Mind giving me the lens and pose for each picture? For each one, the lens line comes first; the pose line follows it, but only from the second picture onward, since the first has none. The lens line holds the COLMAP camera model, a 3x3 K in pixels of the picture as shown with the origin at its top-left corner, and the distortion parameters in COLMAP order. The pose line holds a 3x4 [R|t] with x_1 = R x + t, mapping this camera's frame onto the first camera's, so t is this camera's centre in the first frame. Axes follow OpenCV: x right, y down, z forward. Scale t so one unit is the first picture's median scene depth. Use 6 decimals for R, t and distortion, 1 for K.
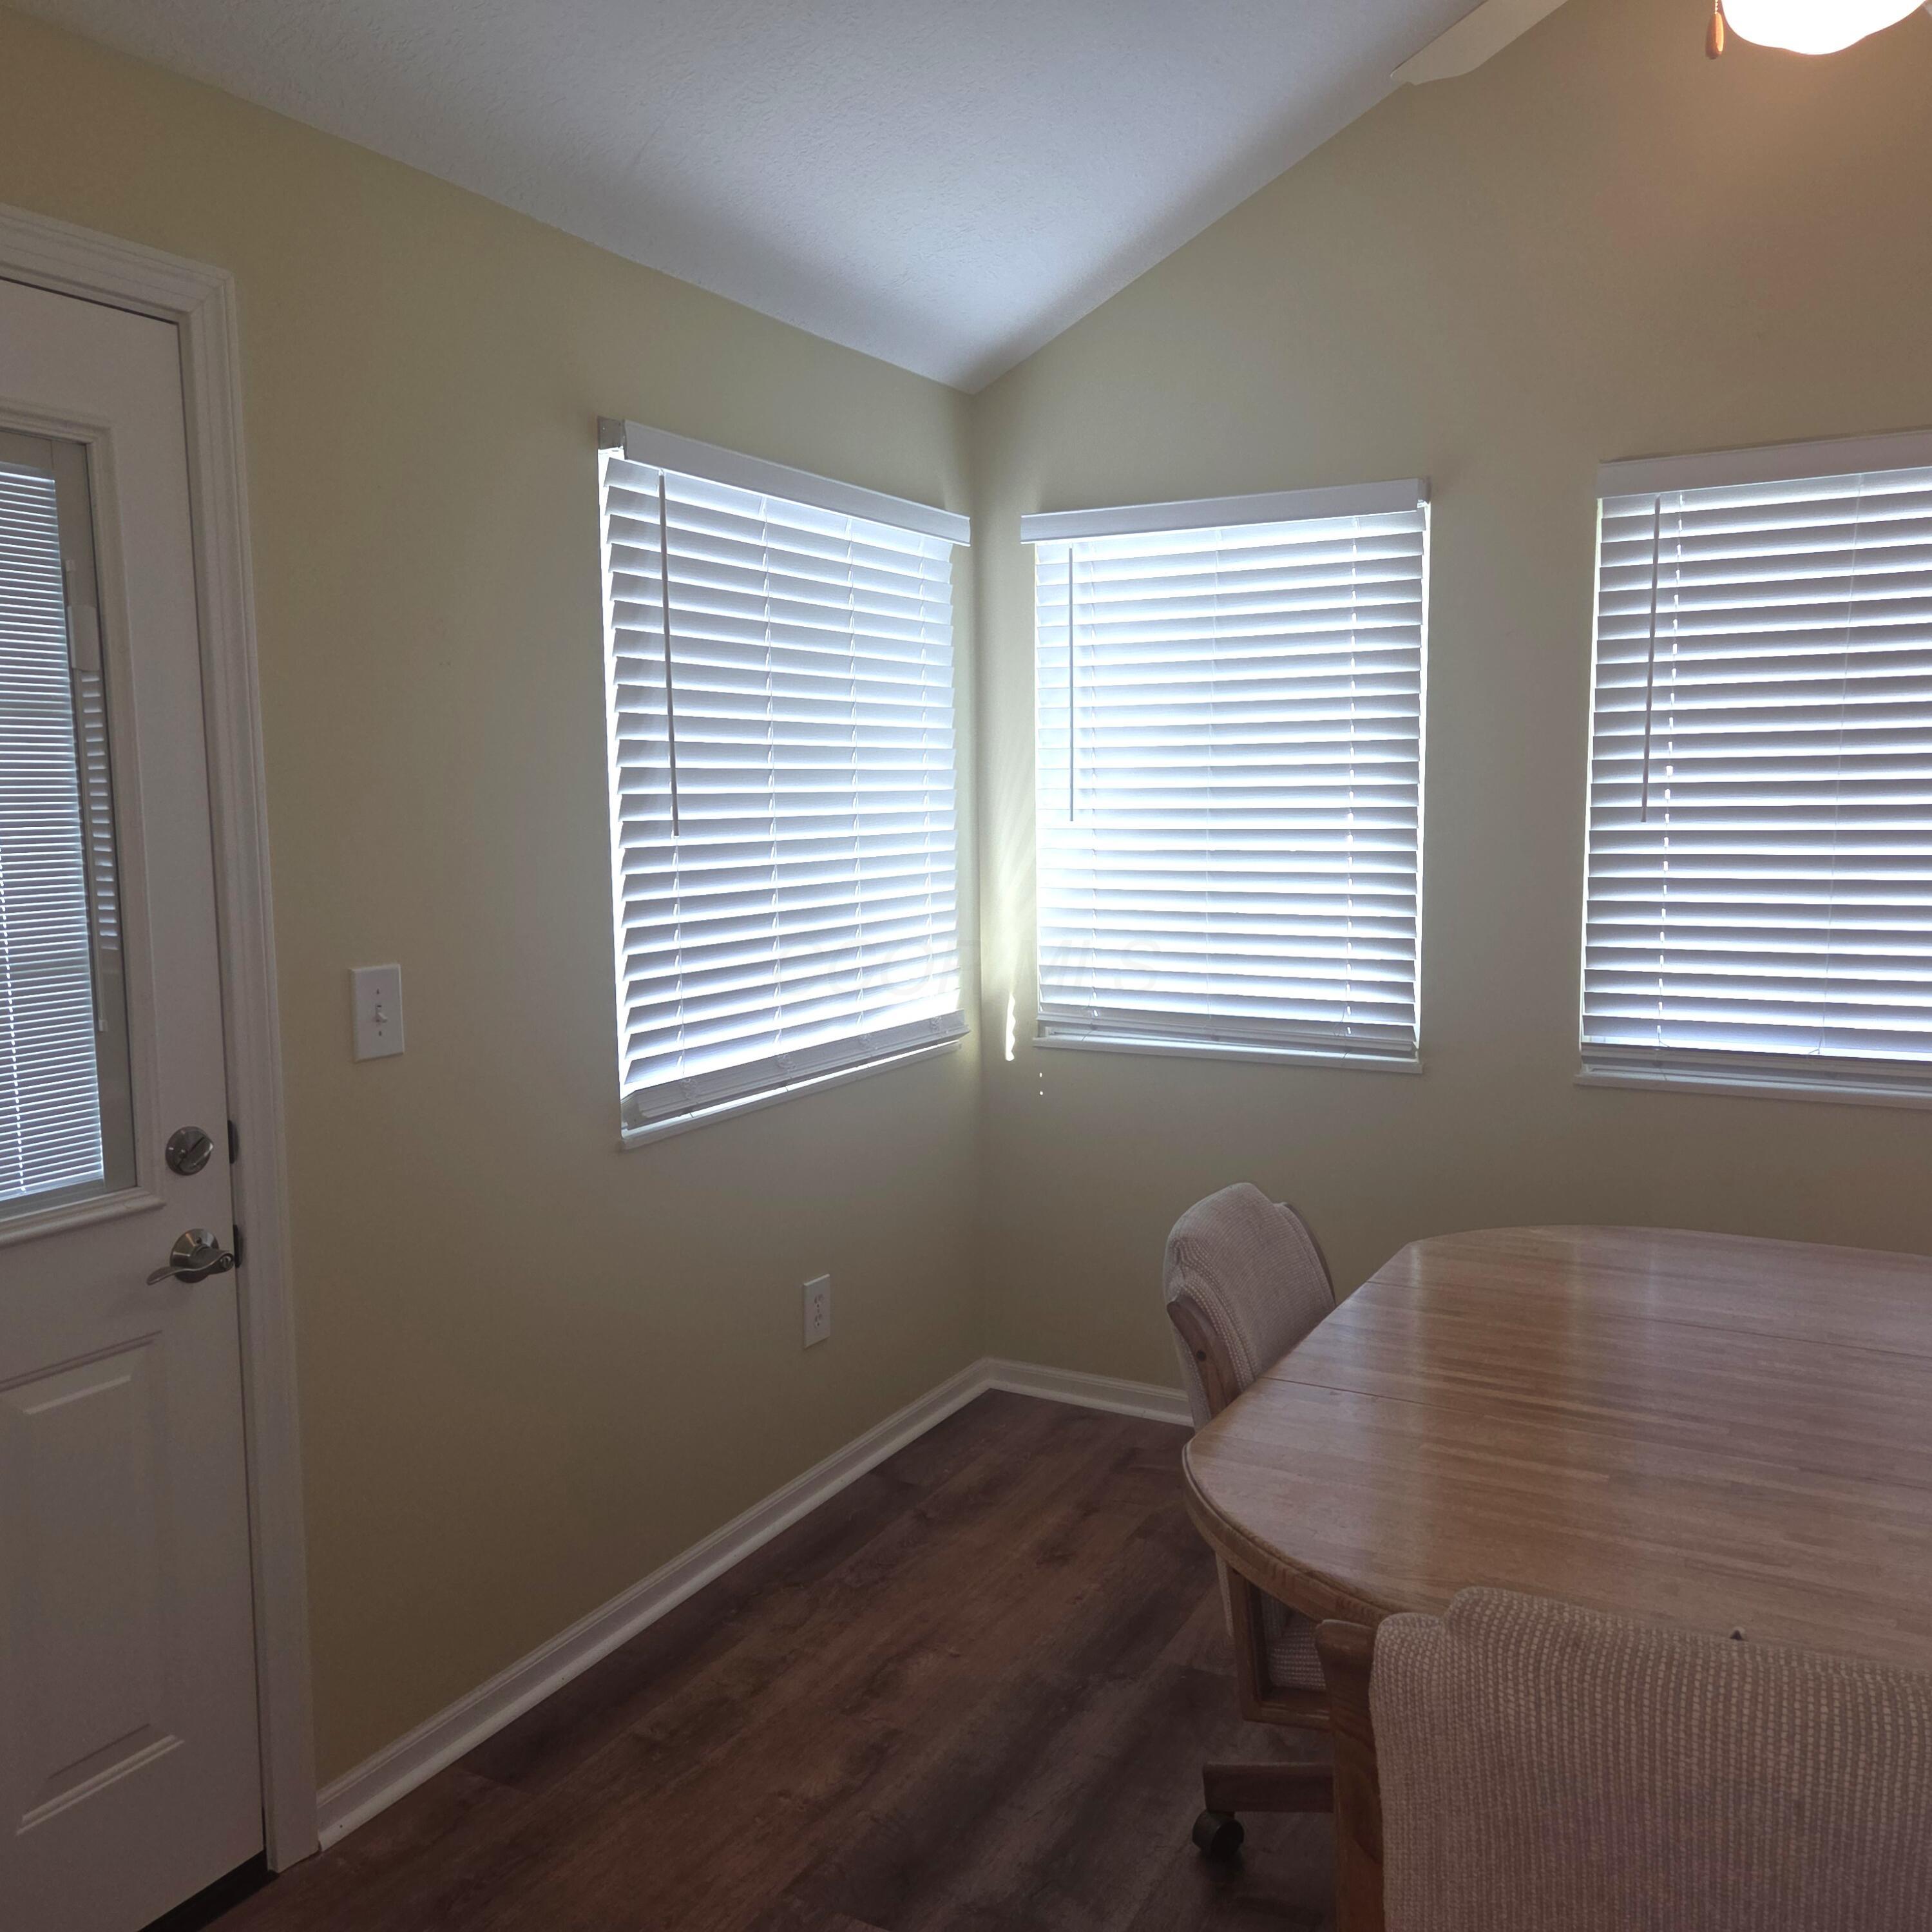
lens RADIAL K [[1727.6, 0, 960.8], [0, 1727.6, 975.9], [0, 0, 1]] dist [0.090981, -0.072394]
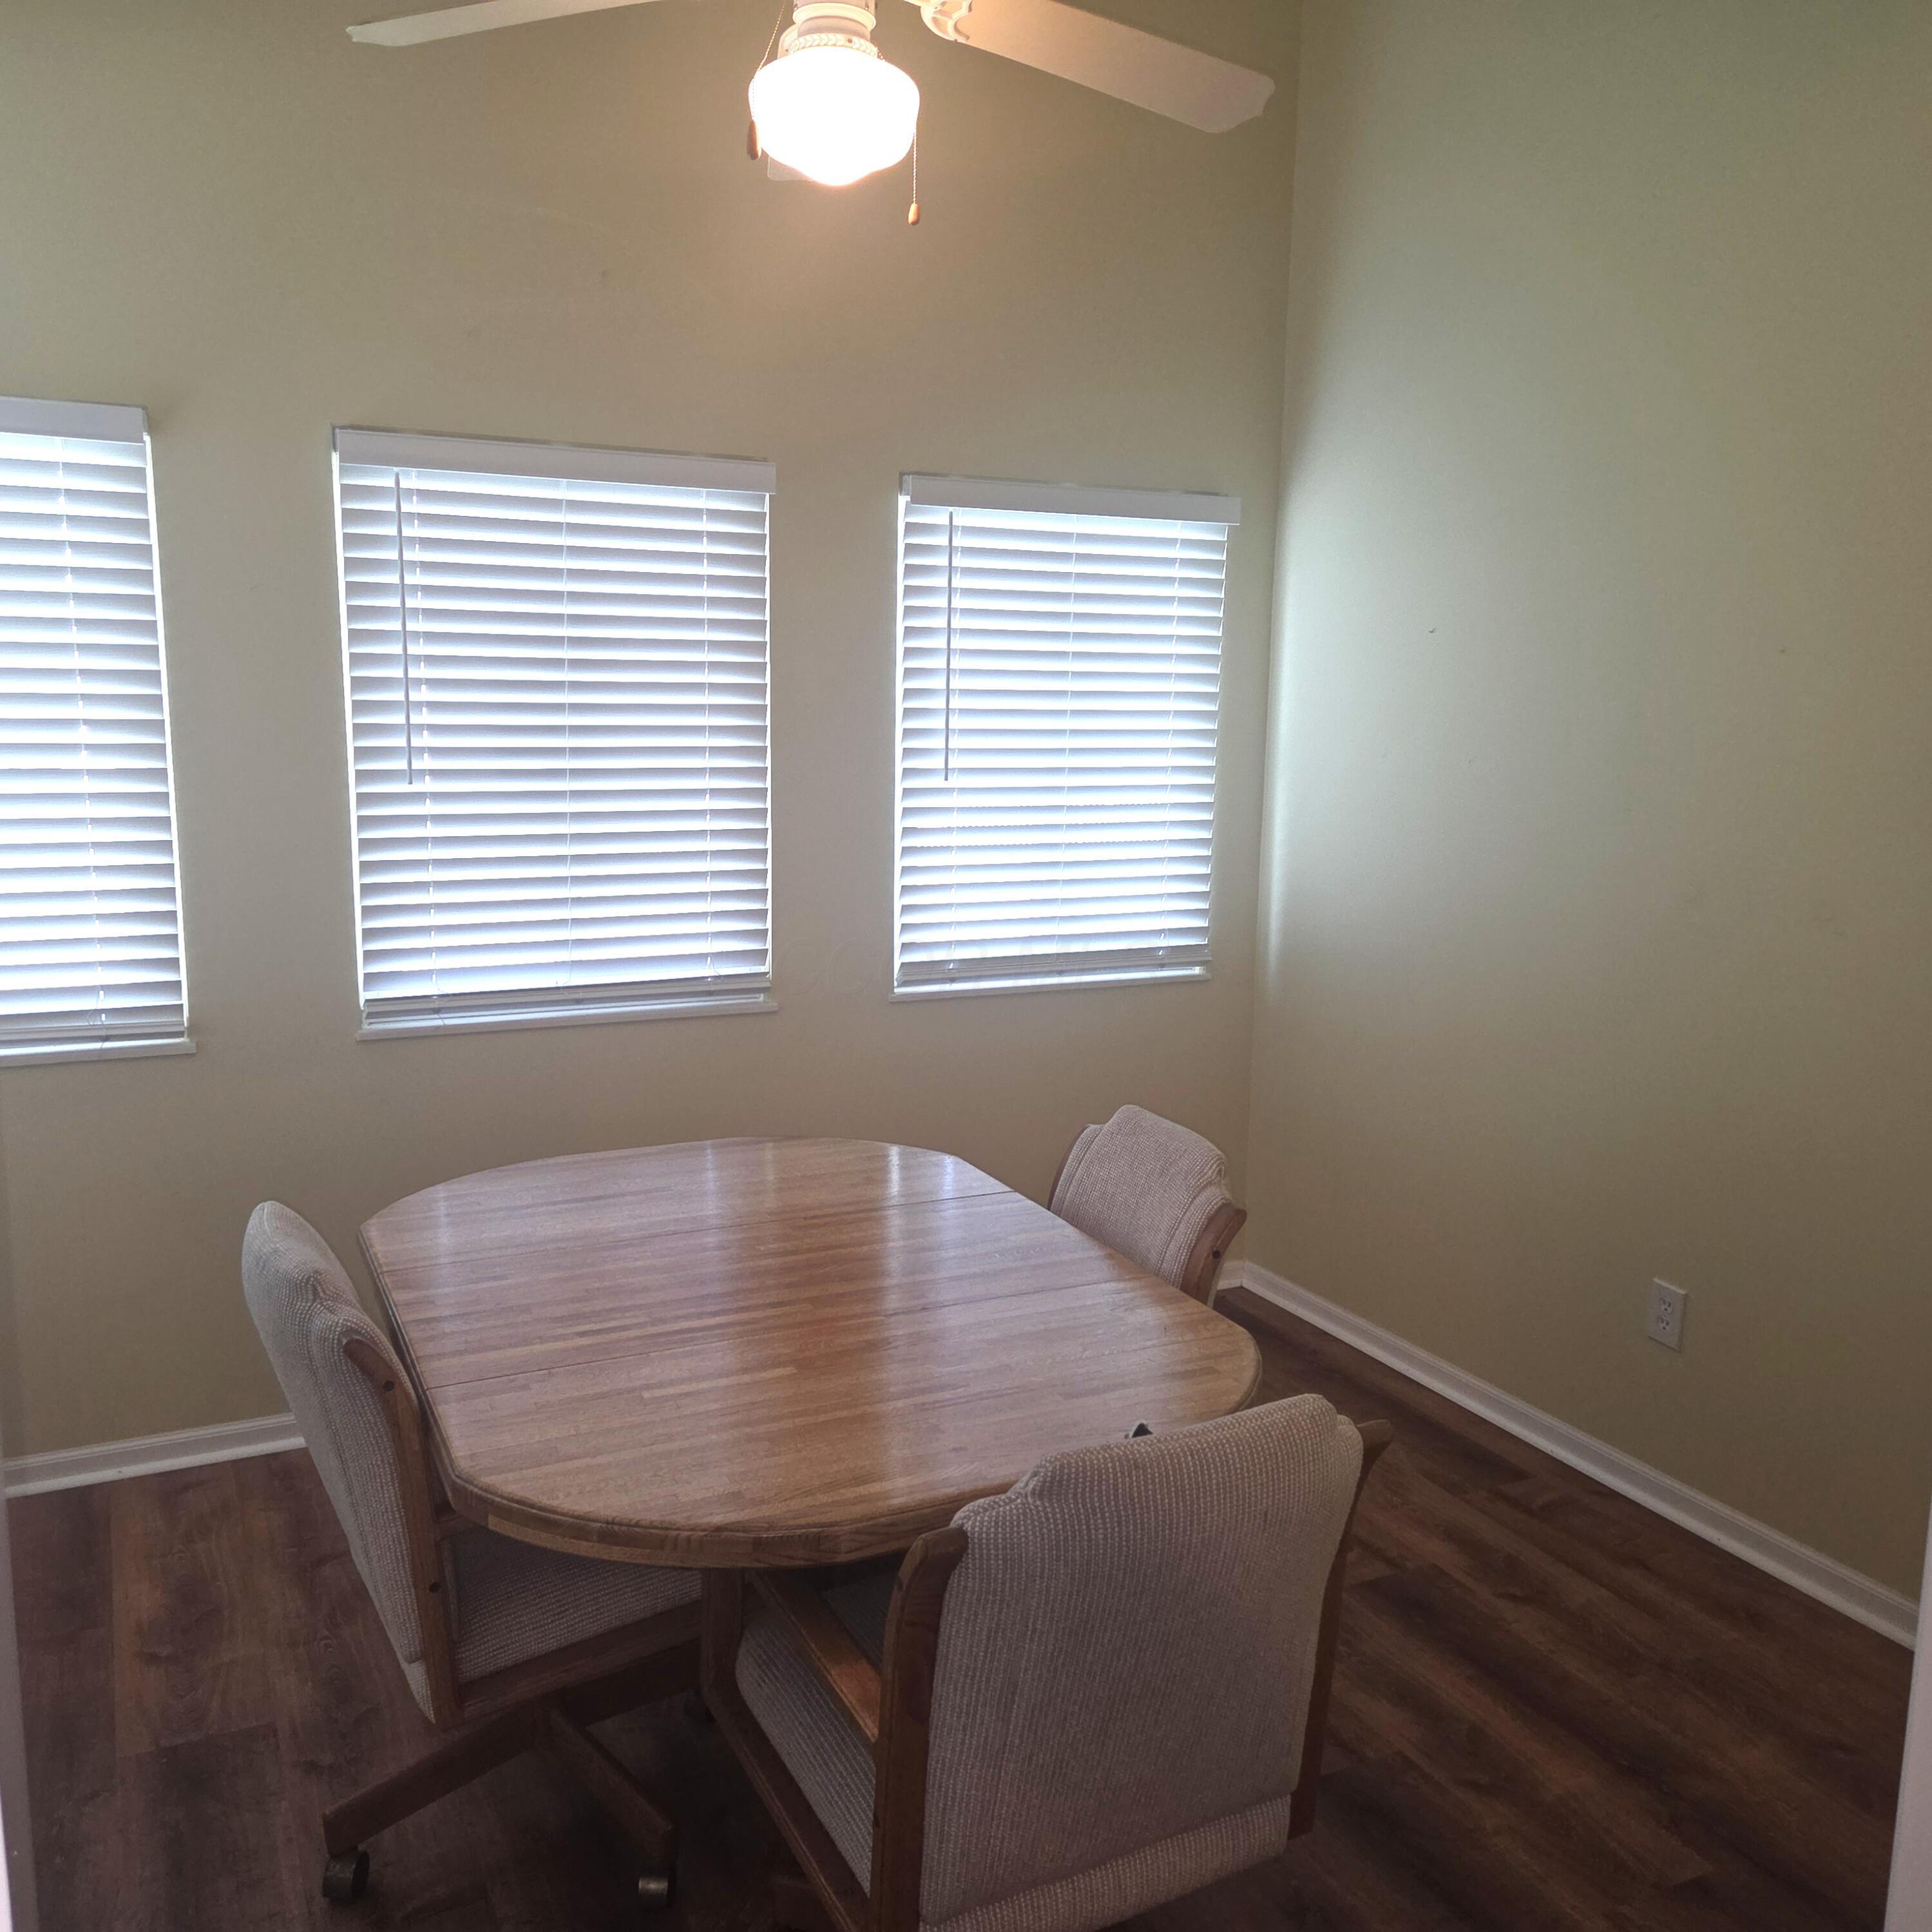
lens RADIAL K [[1727.6, 0, 960.8], [0, 1727.6, 975.9], [0, 0, 1]] dist [0.090981, -0.072394]
pose [[0.592372, -0.112975, 0.797704, -0.266131], [0.072911, 0.993574, 0.086572, -0.040582], [-0.802358, 0.006879, 0.596803, 0.115246]]
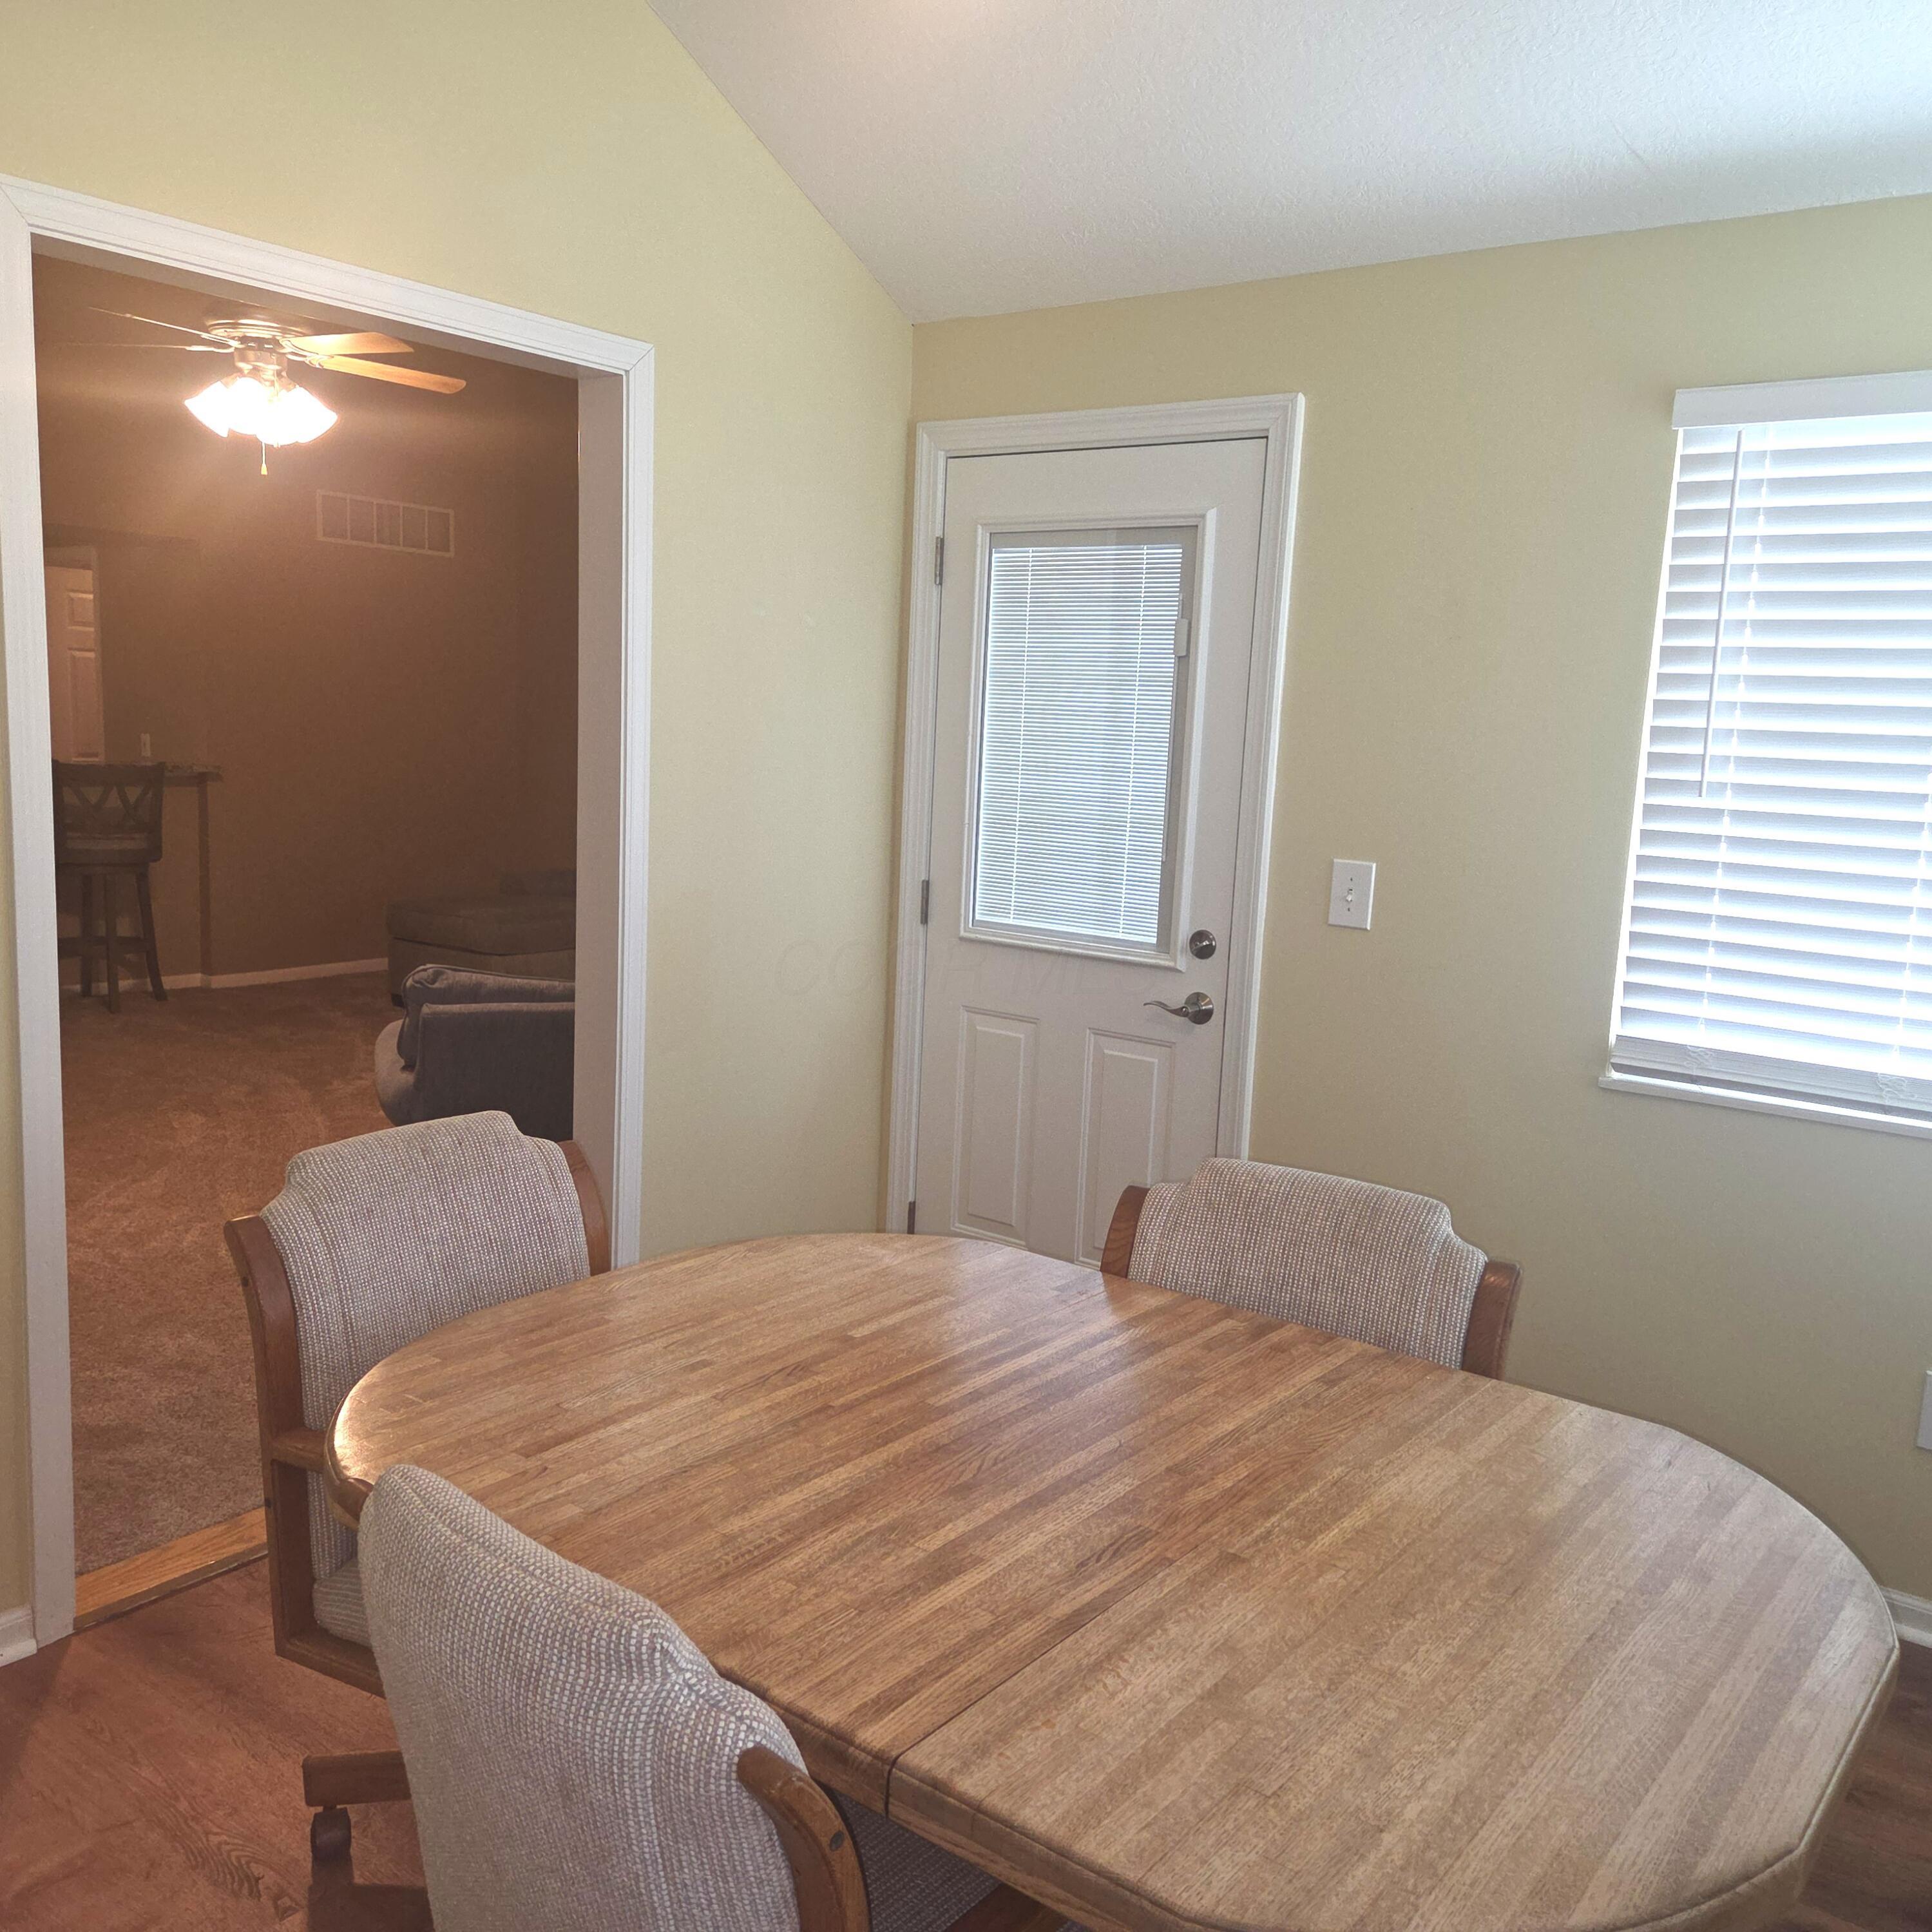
lens RADIAL K [[1727.6, 0, 960.8], [0, 1727.6, 975.9], [0, 0, 1]] dist [0.090981, -0.072394]
pose [[-0.159774, 0.152370, -0.975323, 0.797515], [-0.151386, 0.972547, 0.176736, -0.084074], [0.975477, 0.175888, -0.132321, 0.662394]]
